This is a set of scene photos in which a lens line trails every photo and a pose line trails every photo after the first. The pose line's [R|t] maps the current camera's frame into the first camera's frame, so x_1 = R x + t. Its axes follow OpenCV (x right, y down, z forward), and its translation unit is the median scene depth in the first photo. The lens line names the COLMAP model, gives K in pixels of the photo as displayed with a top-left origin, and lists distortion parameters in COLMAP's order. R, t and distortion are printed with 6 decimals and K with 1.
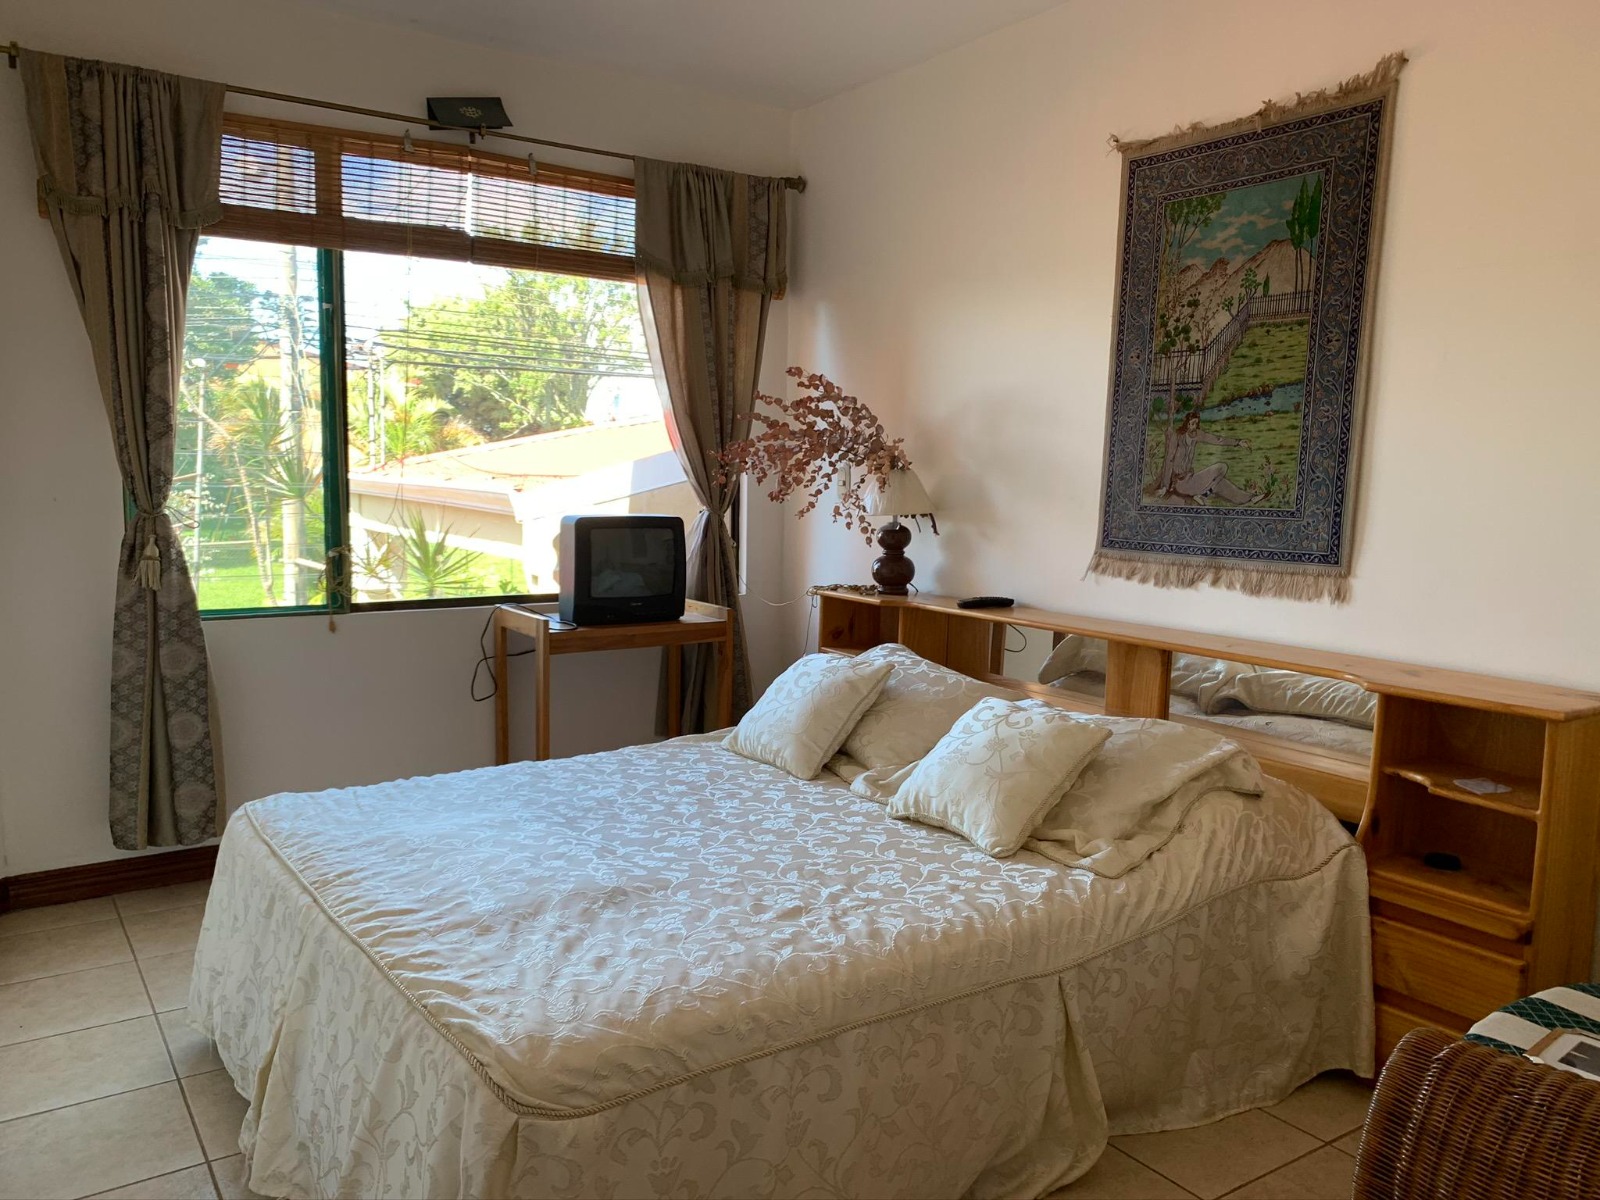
lens RADIAL K [[1215.1, 0, 803.7], [0, 1215.1, 592.7], [0, 0, 1]] dist [0.013697, -0.008443]
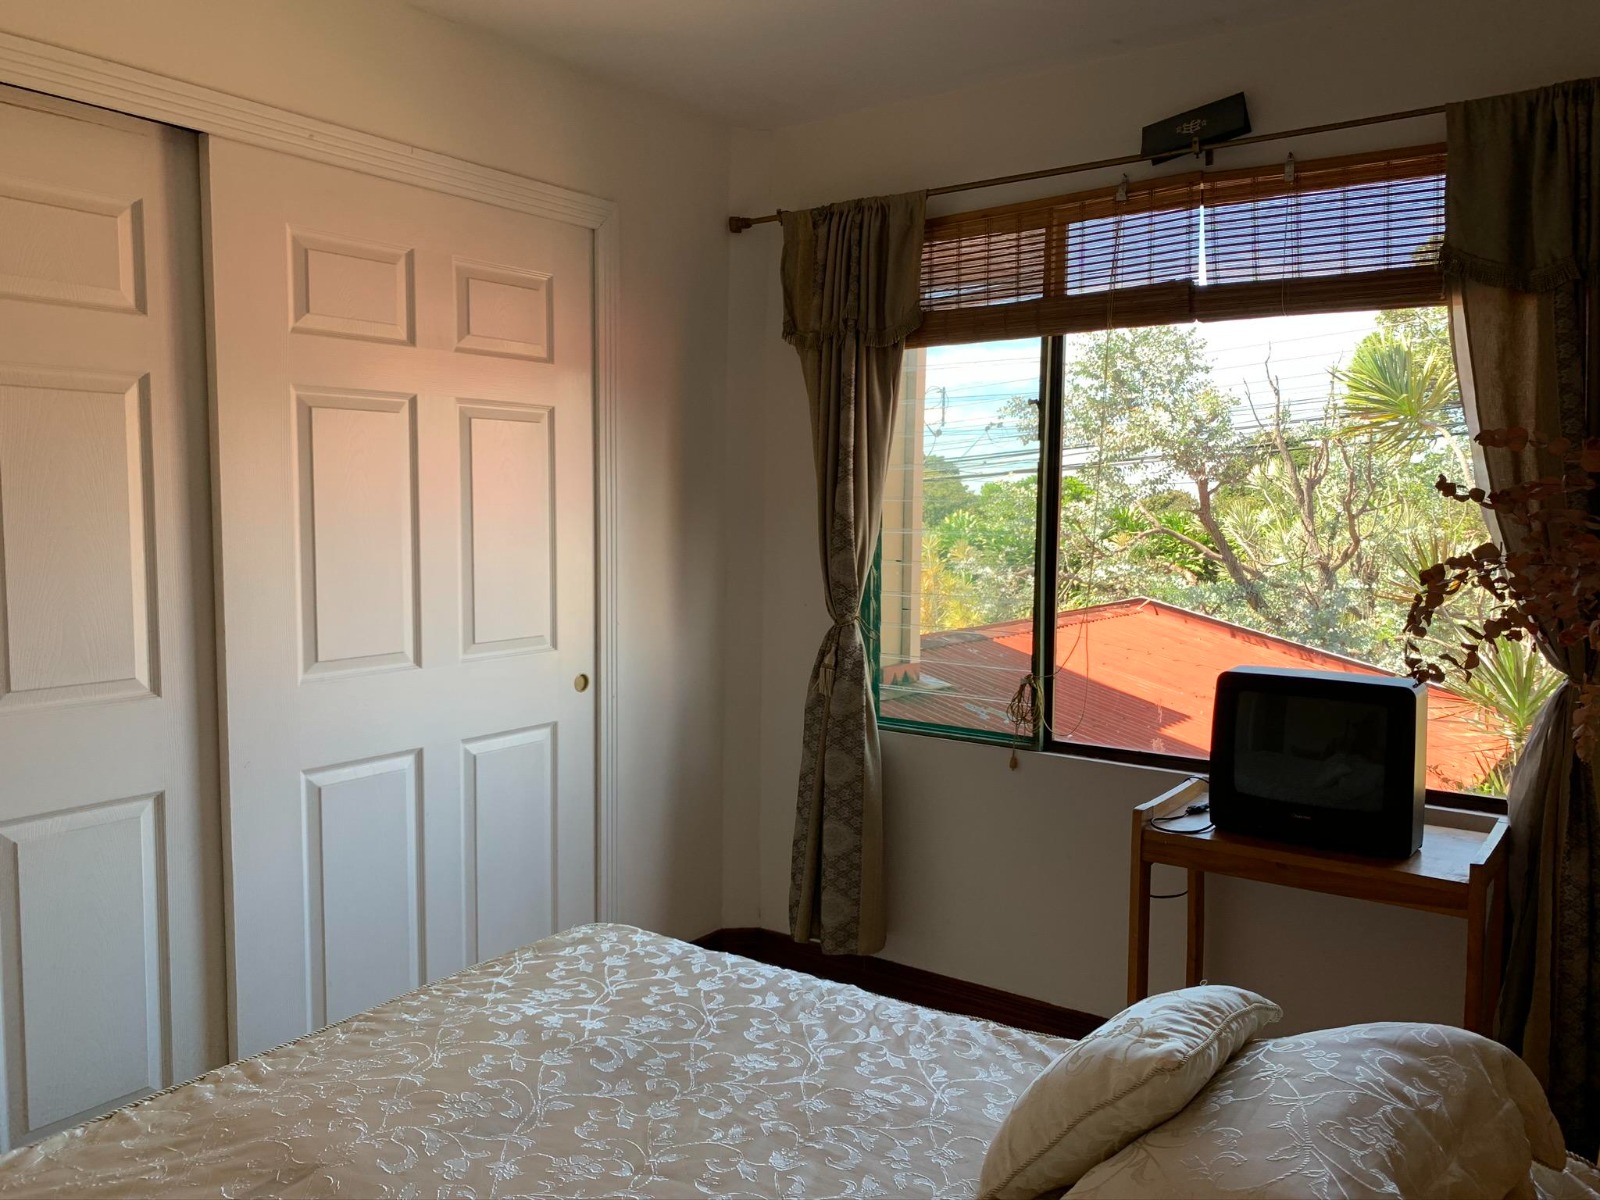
lens RADIAL K [[1209.2, 0, 800.0], [0, 1209.2, 574.7], [0, 0, 1]] dist [0.009460, -0.004517]
pose [[0.345469, 0.042235, -0.937479, 0.367152], [-0.104016, 0.994555, 0.006476, -0.095793], [0.932648, 0.095275, 0.347981, 0.536738]]
